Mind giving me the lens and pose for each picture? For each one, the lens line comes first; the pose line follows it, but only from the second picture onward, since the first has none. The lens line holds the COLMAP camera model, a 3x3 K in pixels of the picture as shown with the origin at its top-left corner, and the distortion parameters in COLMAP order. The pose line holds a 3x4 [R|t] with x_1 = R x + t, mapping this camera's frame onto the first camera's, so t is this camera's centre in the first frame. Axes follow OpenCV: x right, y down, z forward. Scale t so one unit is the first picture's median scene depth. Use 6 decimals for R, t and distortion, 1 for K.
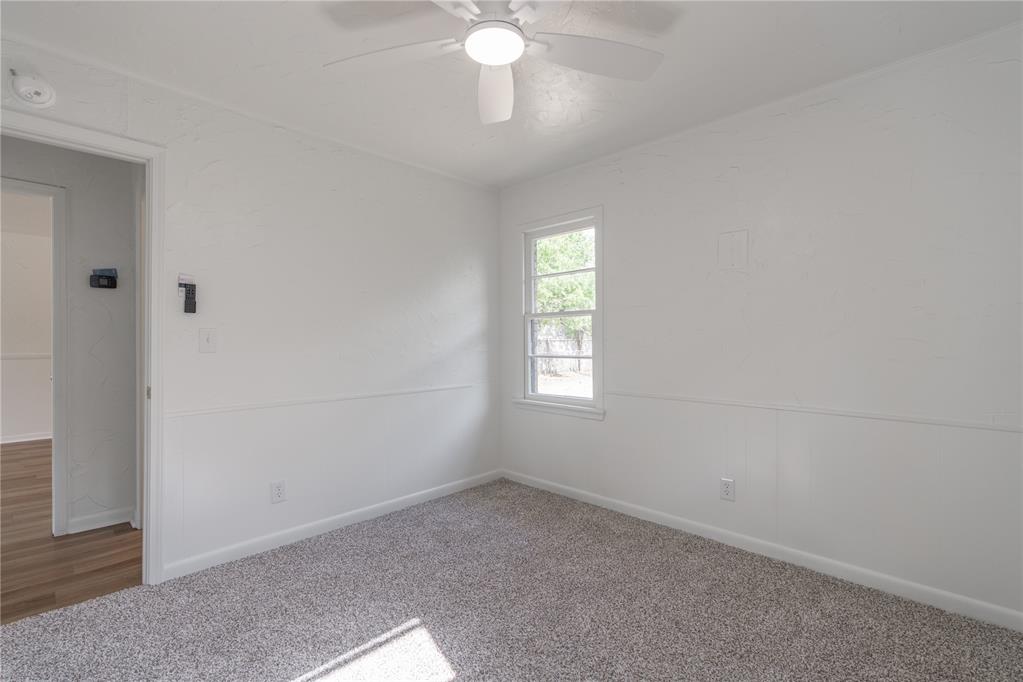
lens RADIAL K [[462.8, 0, 516.7], [0, 462.8, 342.2], [0, 0, 1]] dist [-0.003945, 0.000757]
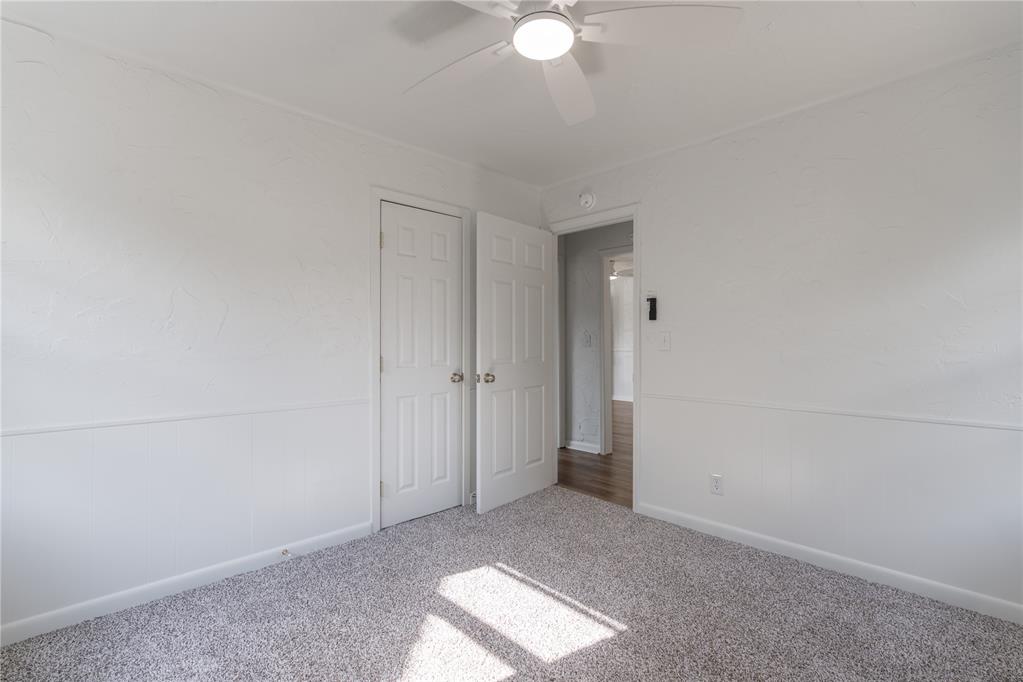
lens RADIAL K [[462.8, 0, 516.7], [0, 462.8, 338.2], [0, 0, 1]] dist [-0.003945, 0.000757]
pose [[-0.025056, 0.000403, -0.999686, 0.624796], [0.002199, 0.999998, 0.000348, -0.013389], [0.999684, -0.002190, -0.025057, 0.643410]]
